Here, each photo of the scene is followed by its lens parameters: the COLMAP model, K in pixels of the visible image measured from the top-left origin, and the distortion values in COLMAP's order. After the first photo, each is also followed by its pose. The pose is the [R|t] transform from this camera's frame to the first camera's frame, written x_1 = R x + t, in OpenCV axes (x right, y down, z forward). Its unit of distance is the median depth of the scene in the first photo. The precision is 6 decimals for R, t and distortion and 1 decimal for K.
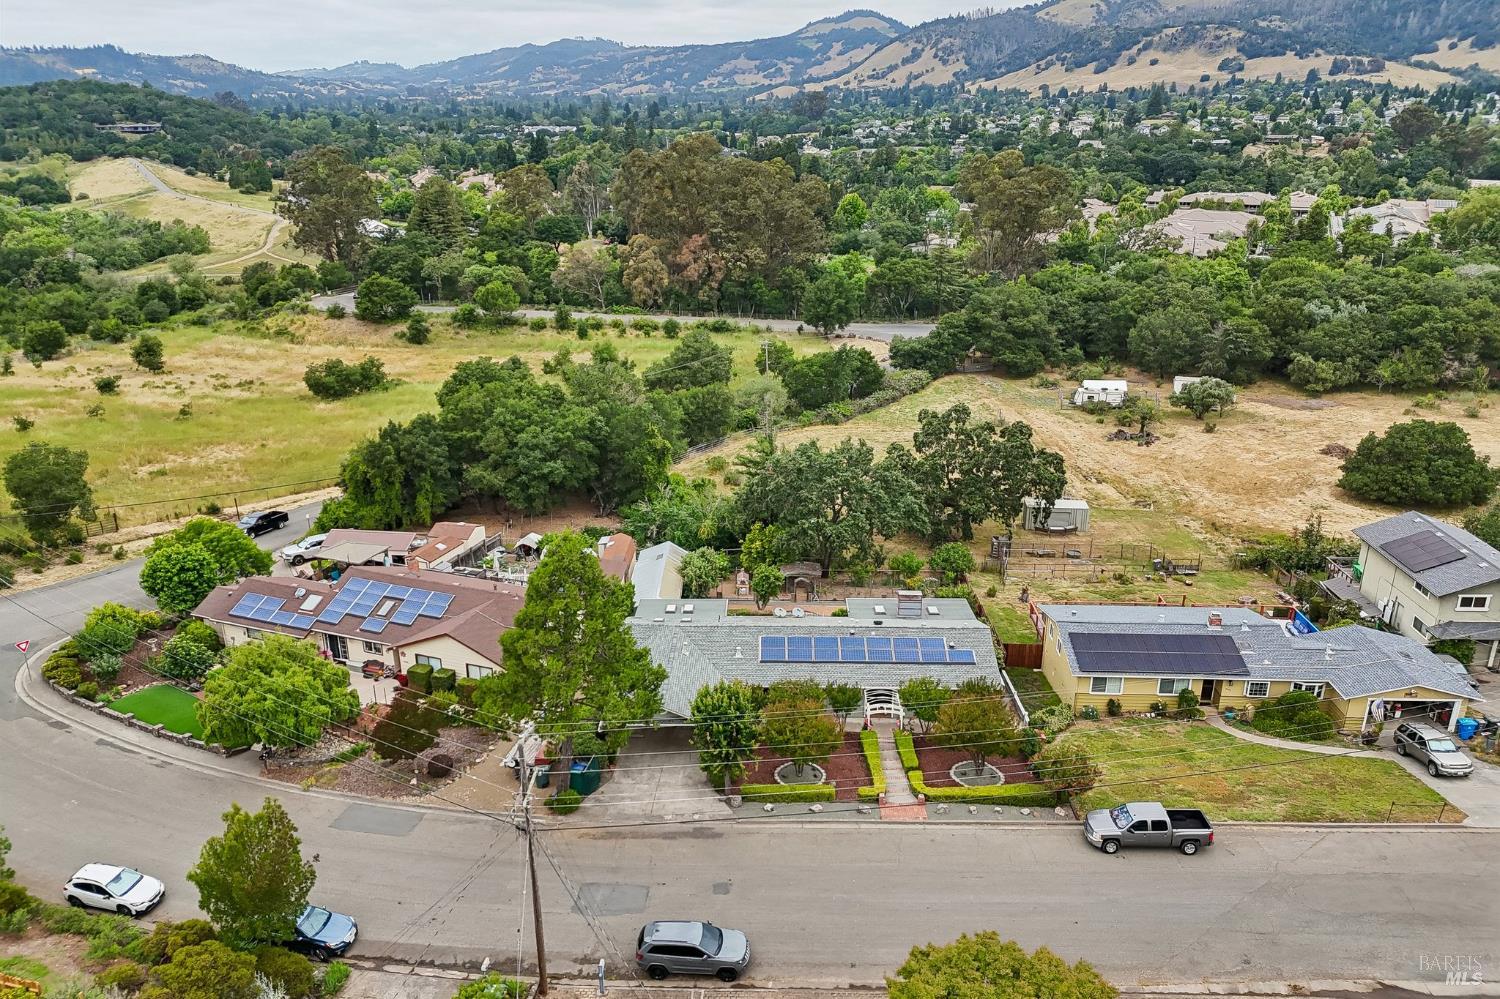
lens RADIAL K [[1093.7, 0, 751.9], [0, 1093.7, 518.4], [0, 0, 1]] dist [0.087970, -0.086771]
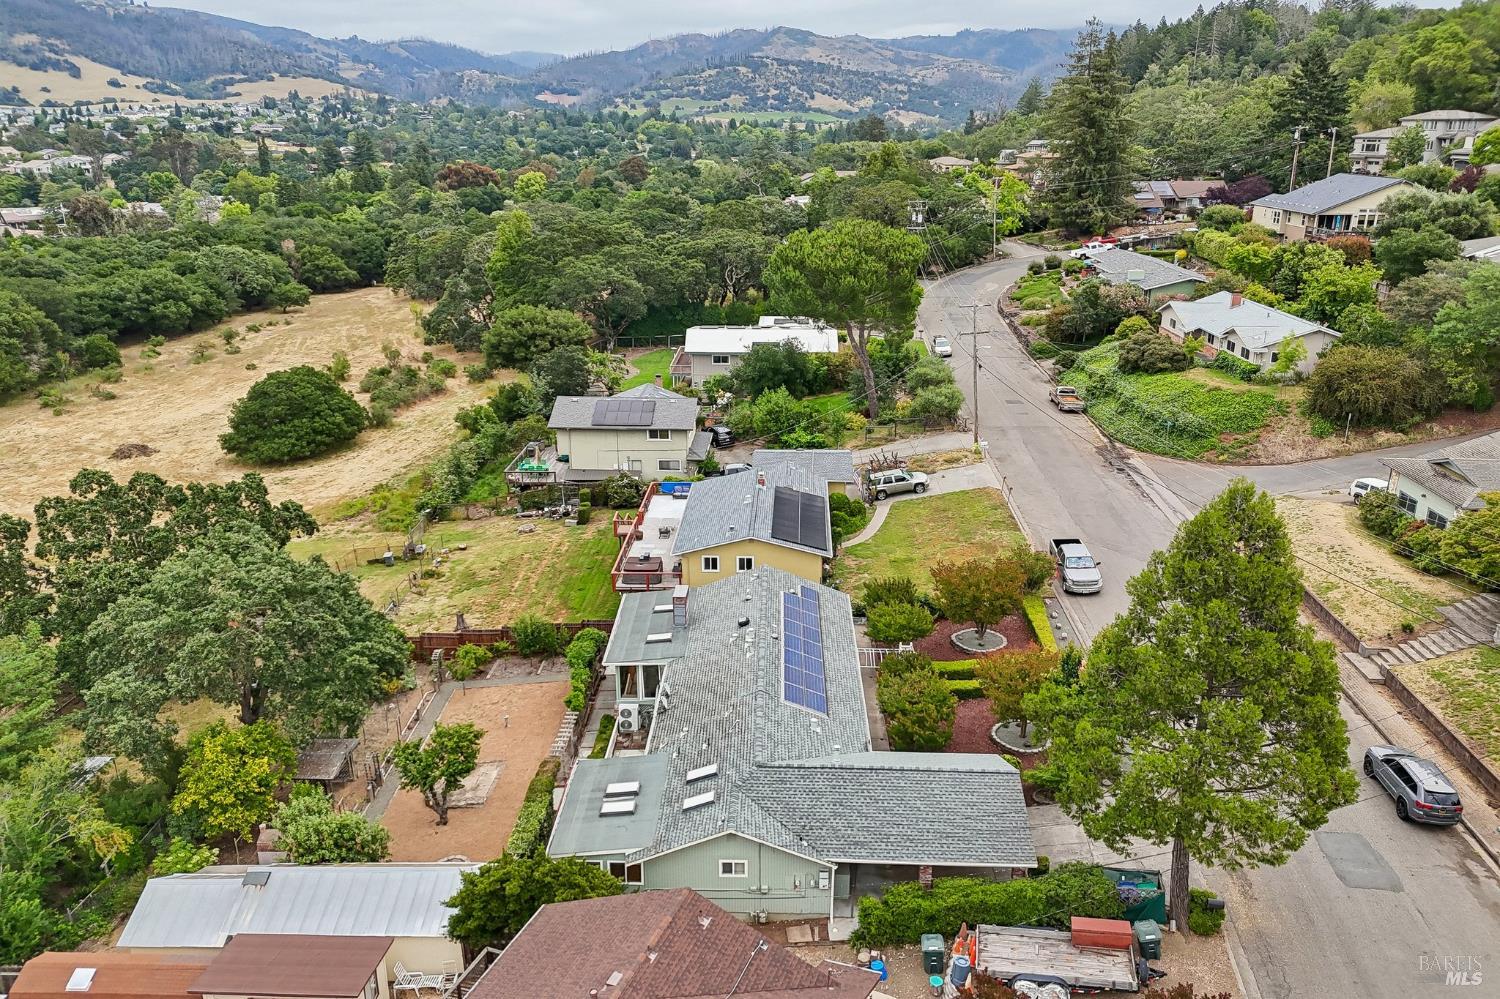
lens RADIAL K [[1093.7, 0, 751.9], [0, 1093.7, 518.4], [0, 0, 1]] dist [0.087970, -0.086771]
pose [[0.017225, -0.333440, 0.942614, -0.188660], [0.363165, 0.880454, 0.304815, -0.063861], [-0.931566, 0.337074, 0.136260, 0.273562]]
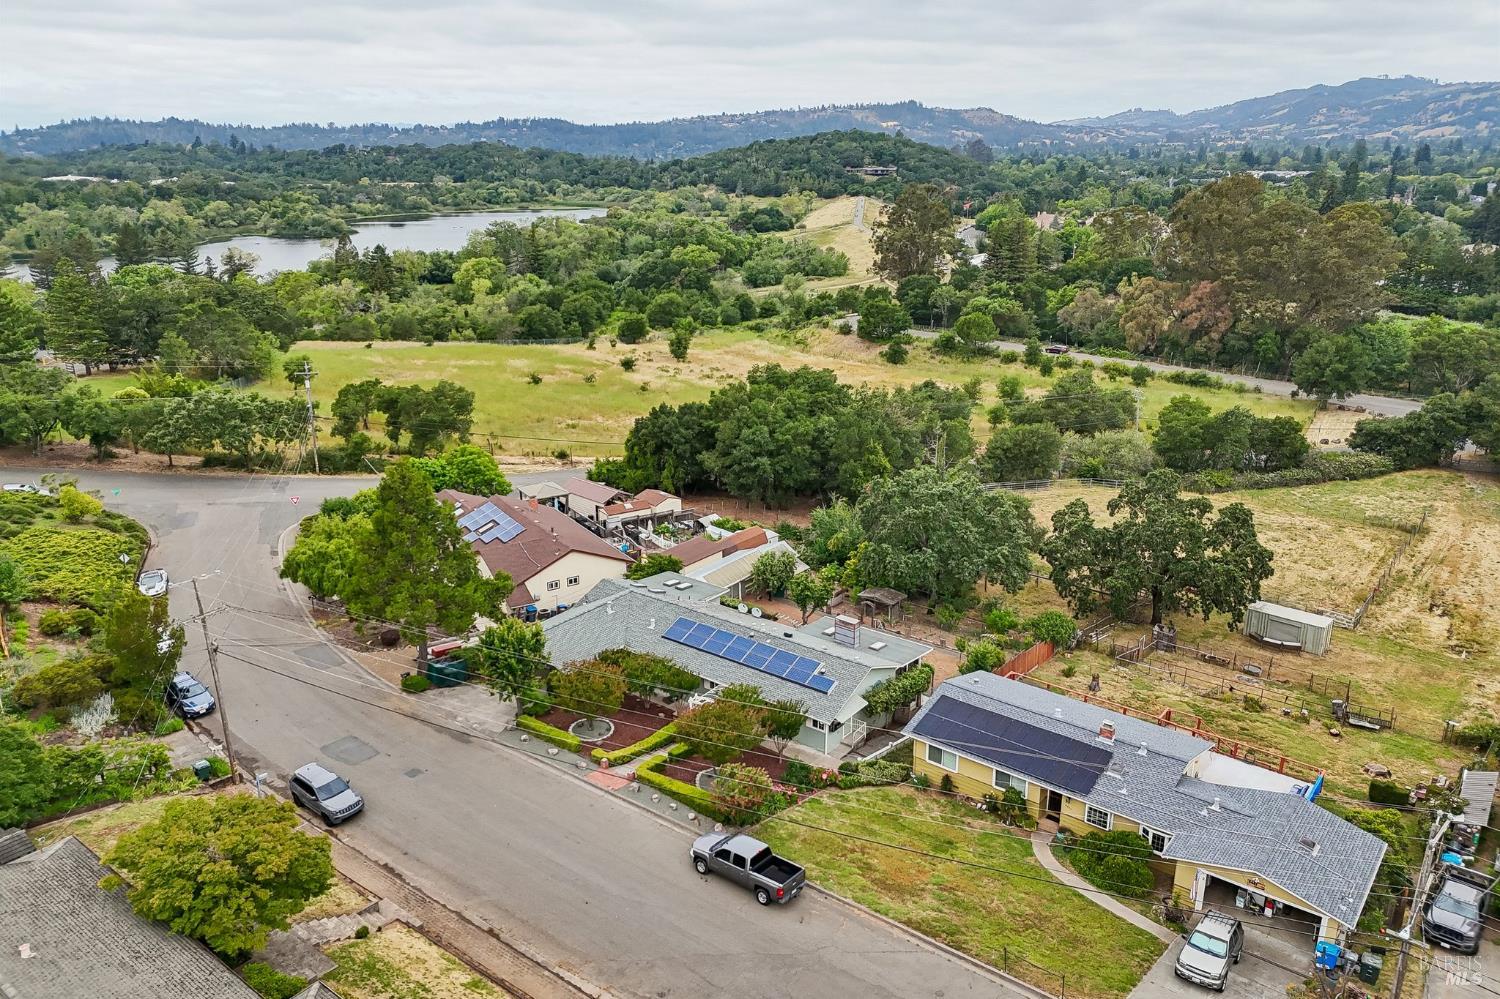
lens RADIAL K [[1093.7, 0, 751.9], [0, 1093.7, 518.4], [0, 0, 1]] dist [0.087970, -0.086771]
pose [[0.807575, 0.193629, -0.557073, 0.194778], [-0.213939, 0.976409, 0.029240, -0.010200], [0.549593, 0.095566, 0.829949, 0.042419]]
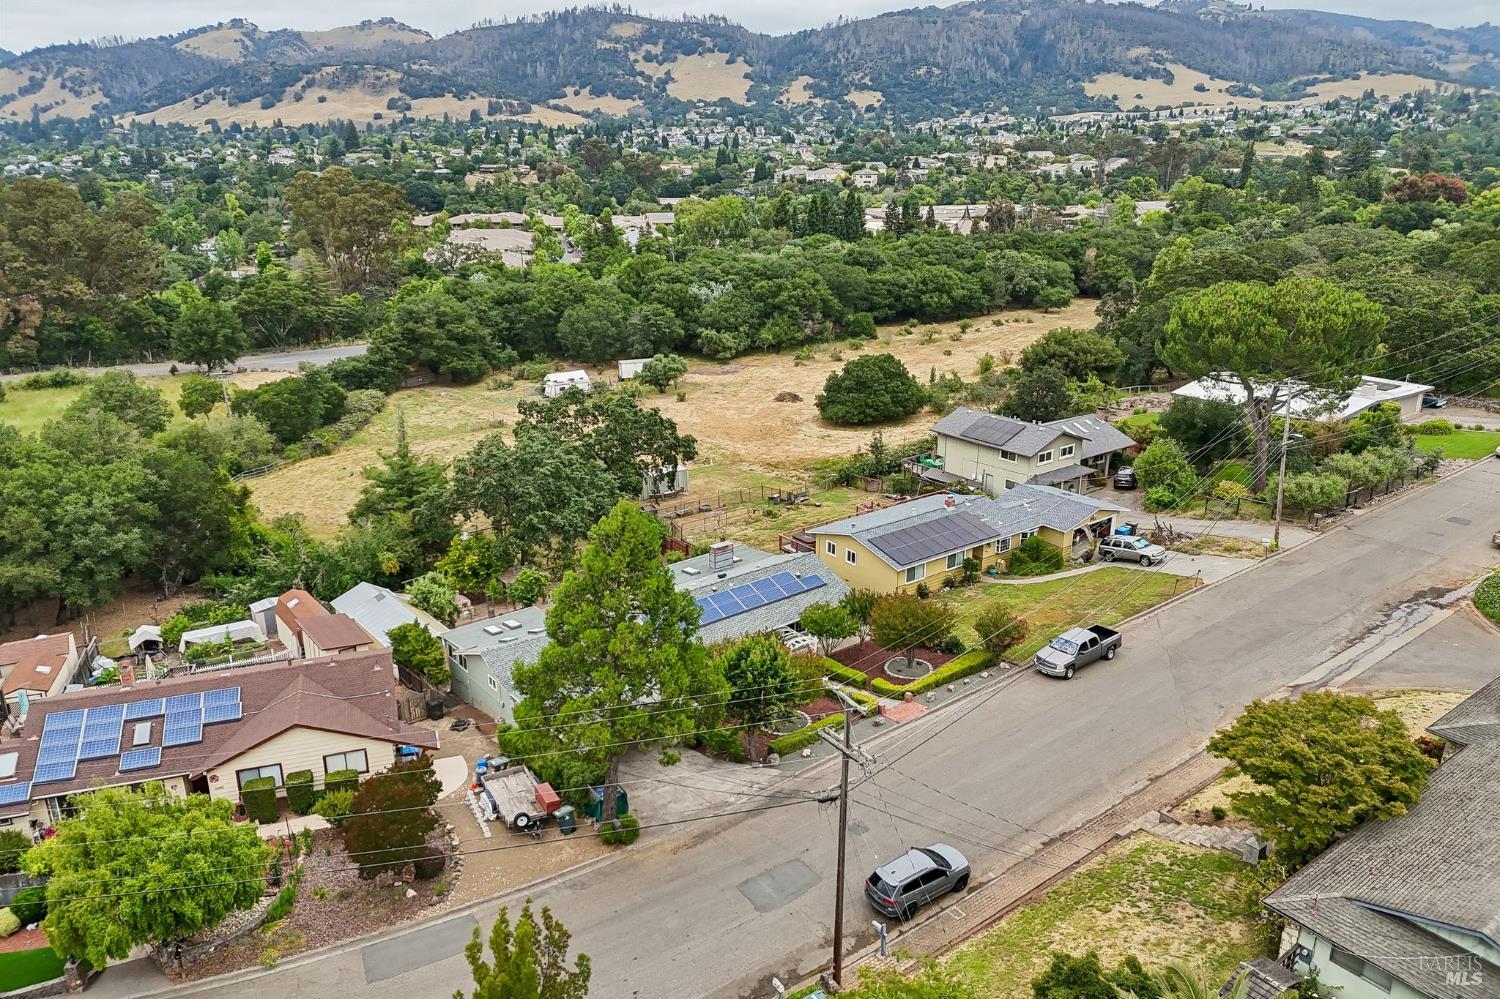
lens RADIAL K [[1093.7, 0, 751.9], [0, 1093.7, 518.4], [0, 0, 1]] dist [0.087970, -0.086771]
pose [[0.772140, -0.212921, 0.598719, -0.141168], [0.232069, 0.971600, 0.046239, 0.001568], [-0.591560, 0.103241, 0.799624, 0.059188]]
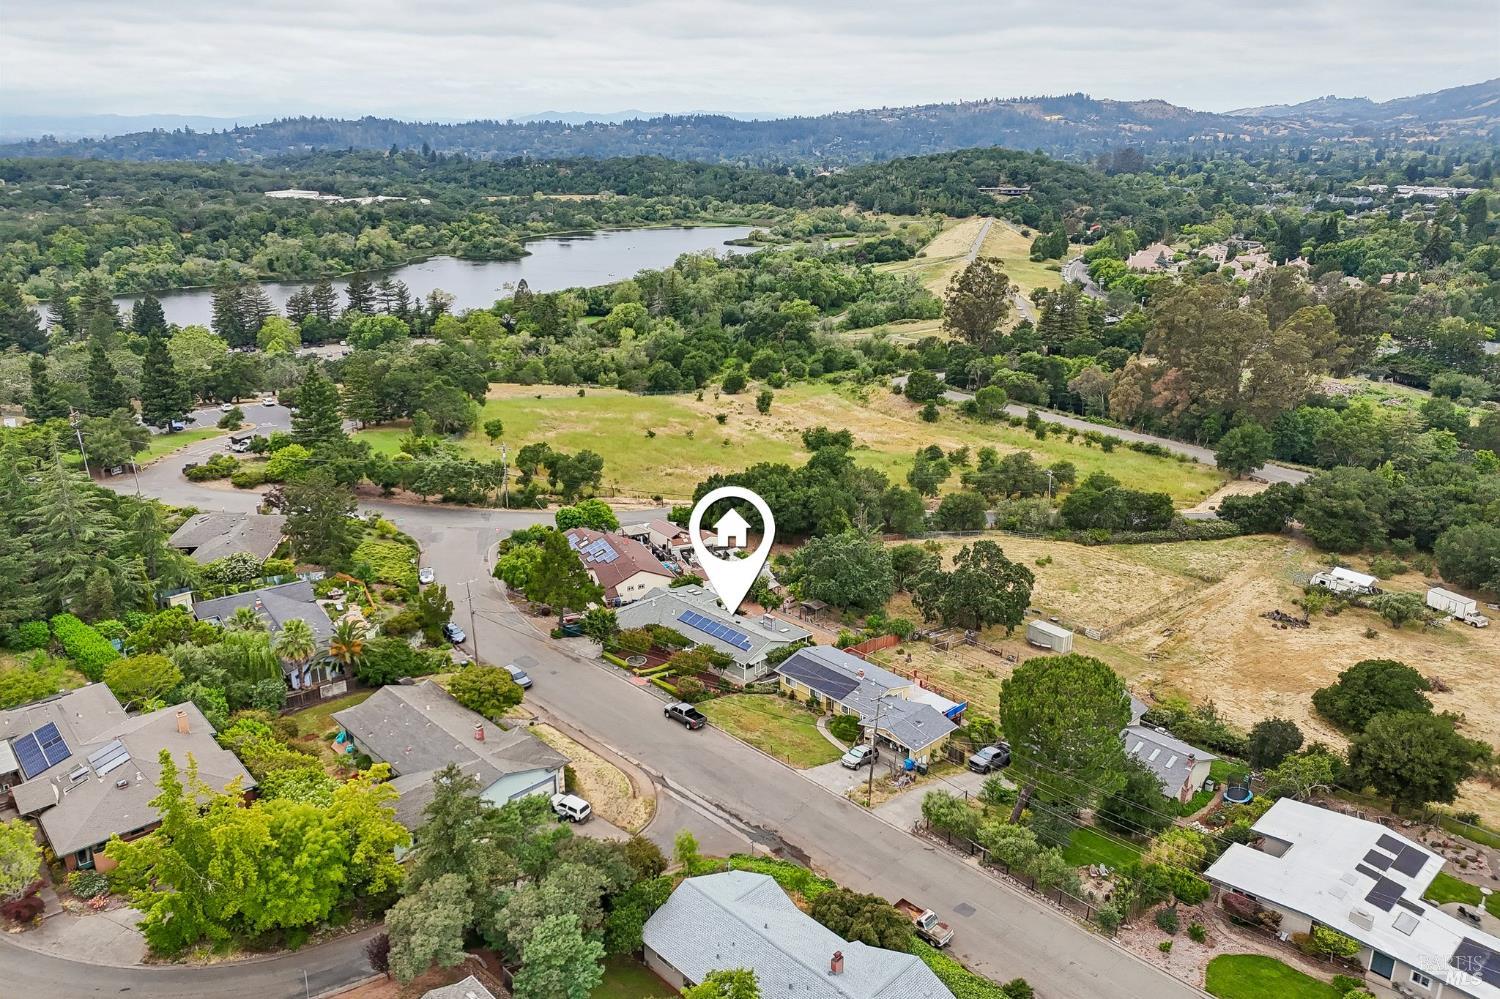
lens RADIAL K [[1093.7, 0, 751.9], [0, 1093.7, 518.4], [0, 0, 1]] dist [0.087970, -0.086771]
pose [[0.717540, 0.236816, -0.655023, 0.435013], [-0.254059, 0.964620, 0.070440, -0.073603], [0.648529, 0.115871, 0.752319, -0.159526]]
